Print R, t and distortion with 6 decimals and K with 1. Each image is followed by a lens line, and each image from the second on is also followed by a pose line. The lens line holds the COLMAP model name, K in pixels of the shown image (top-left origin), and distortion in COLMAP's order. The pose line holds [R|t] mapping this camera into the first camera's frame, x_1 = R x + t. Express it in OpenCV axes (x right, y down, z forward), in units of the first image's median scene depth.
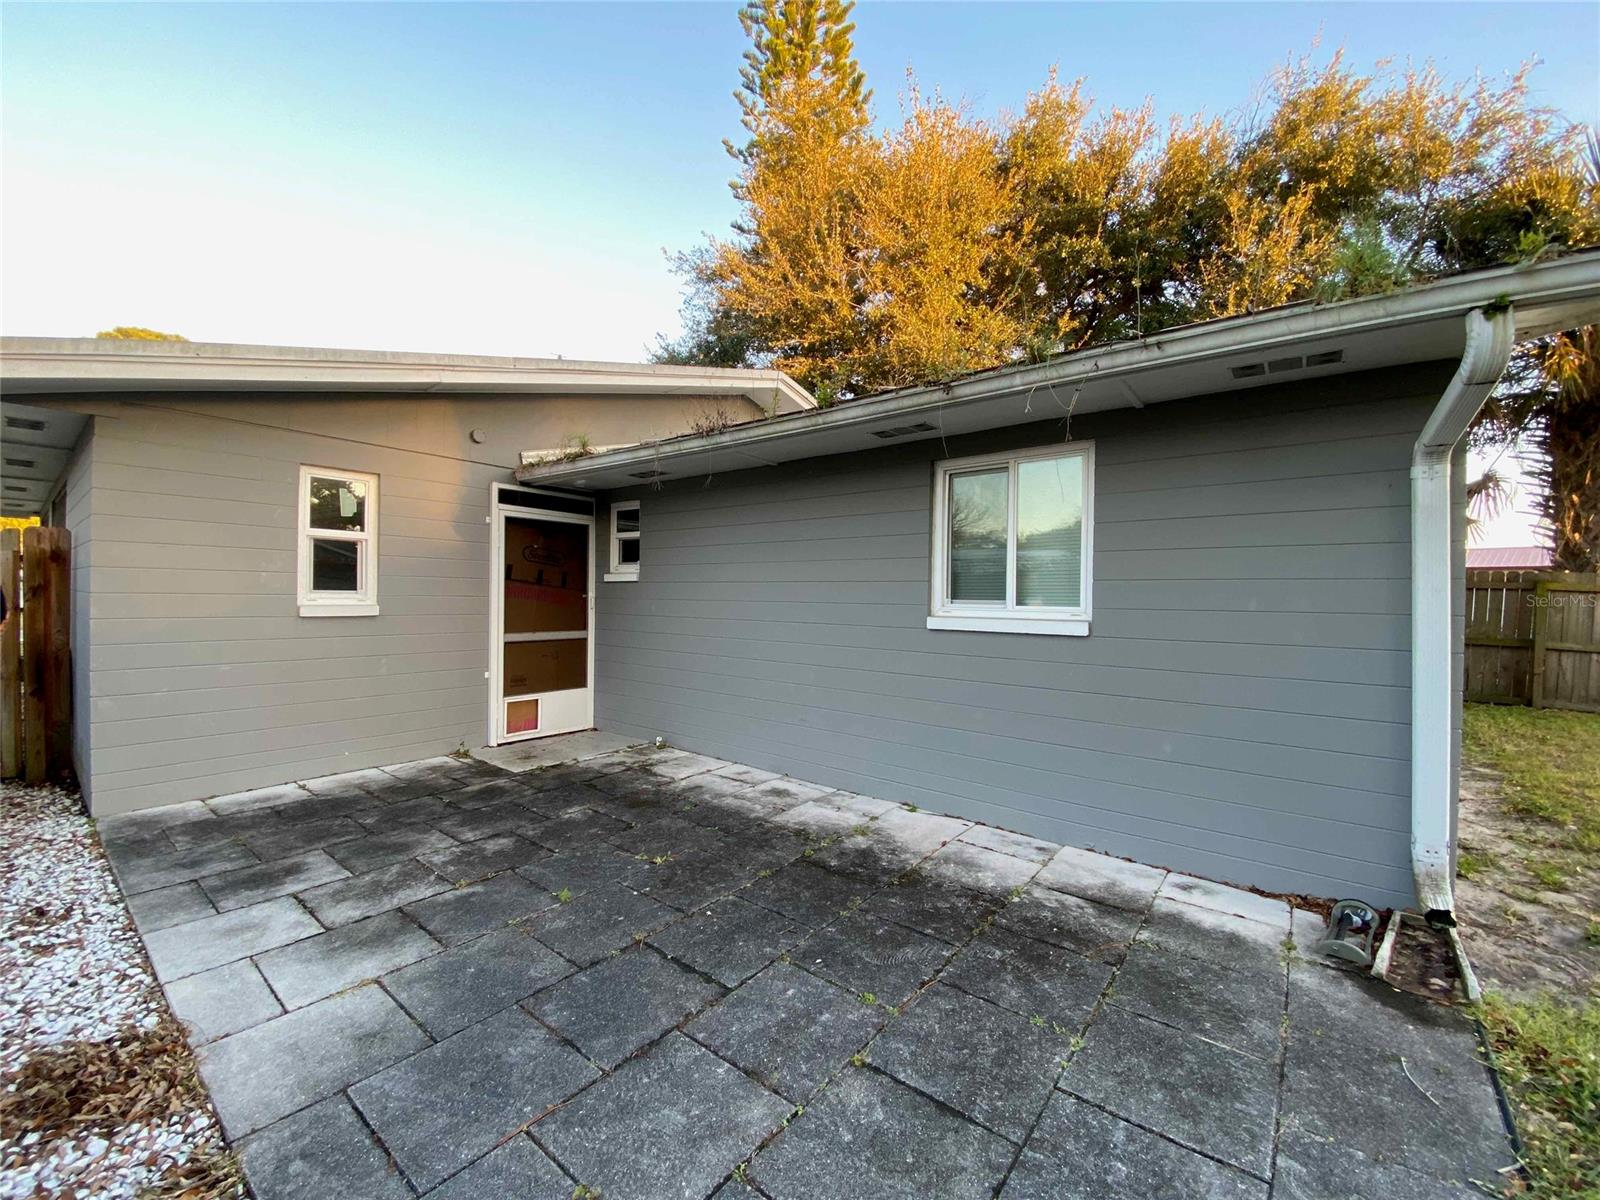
lens RADIAL K [[643.8, 0, 798.1], [0, 643.8, 601.2], [0, 0, 1]] dist [0.019176, -0.019567]
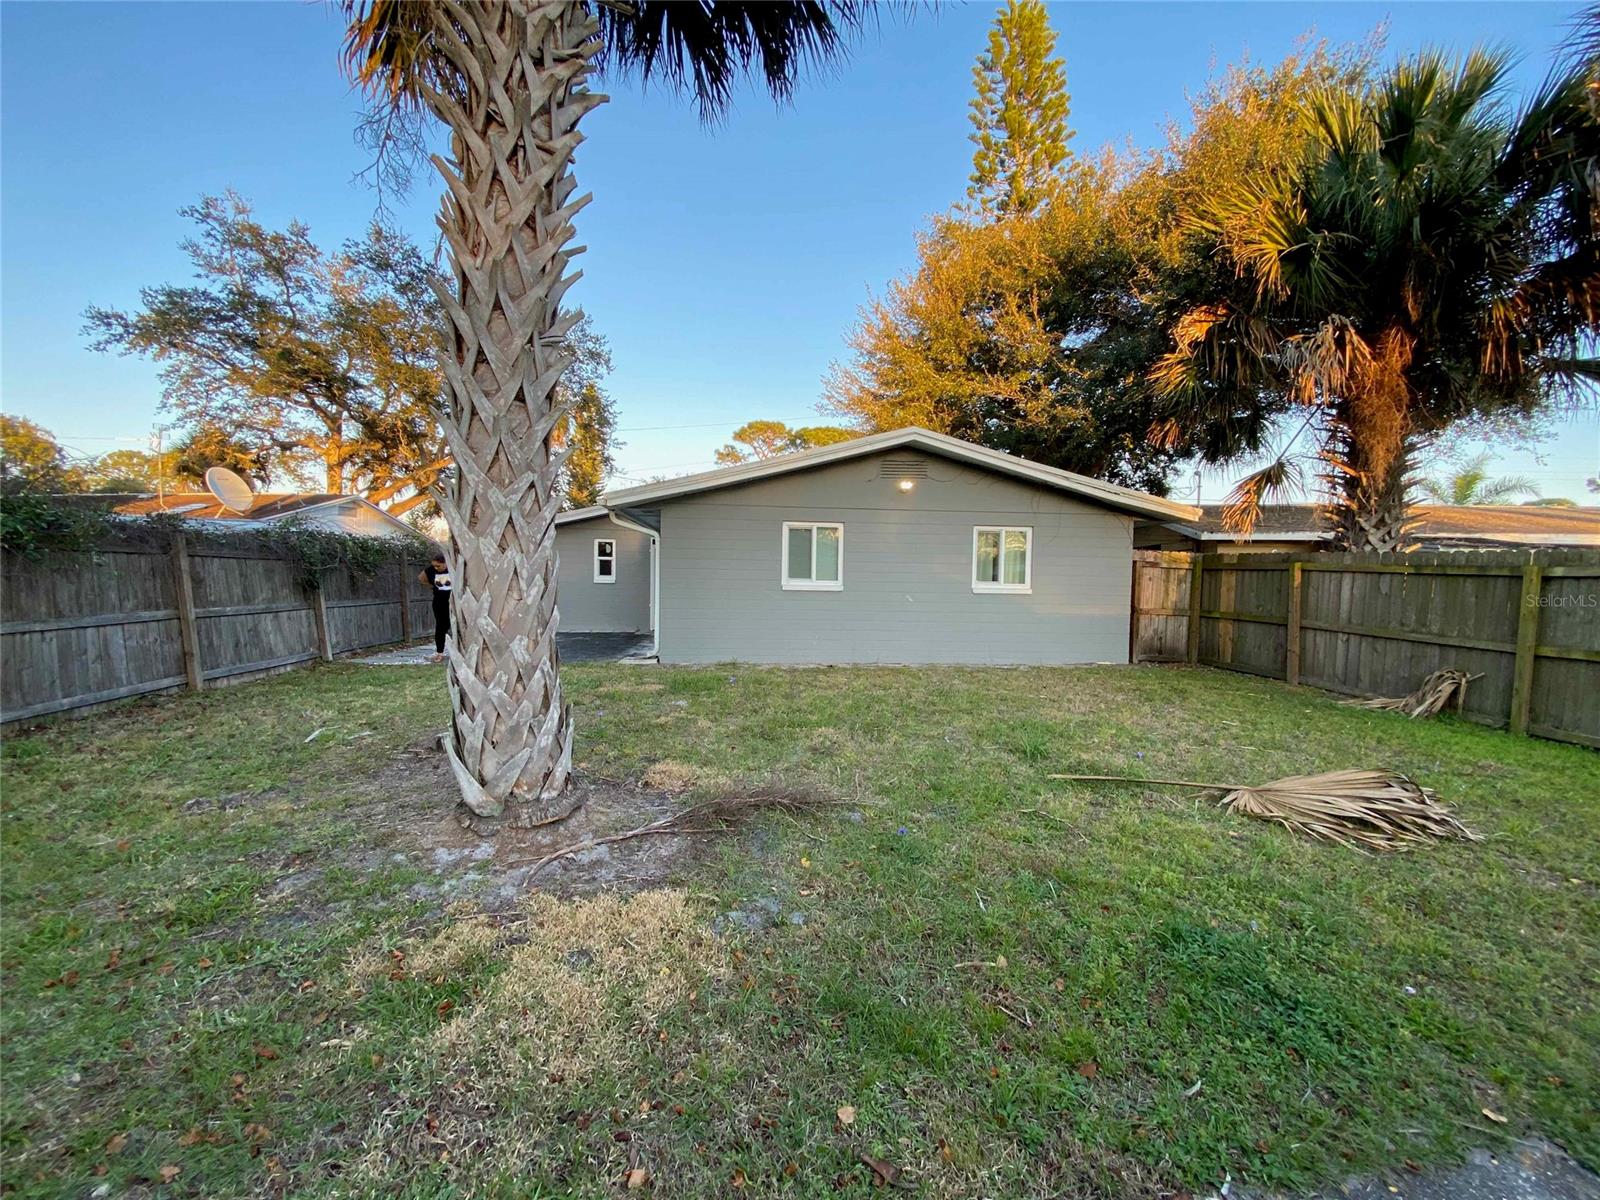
lens RADIAL K [[643.8, 0, 798.1], [0, 643.8, 601.2], [0, 0, 1]] dist [0.019176, -0.019567]
pose [[0.680566, 0.023726, -0.732302, 8.620778], [-0.010398, 0.999688, 0.022726, 0.111706], [0.732613, -0.007852, 0.680600, -1.877815]]
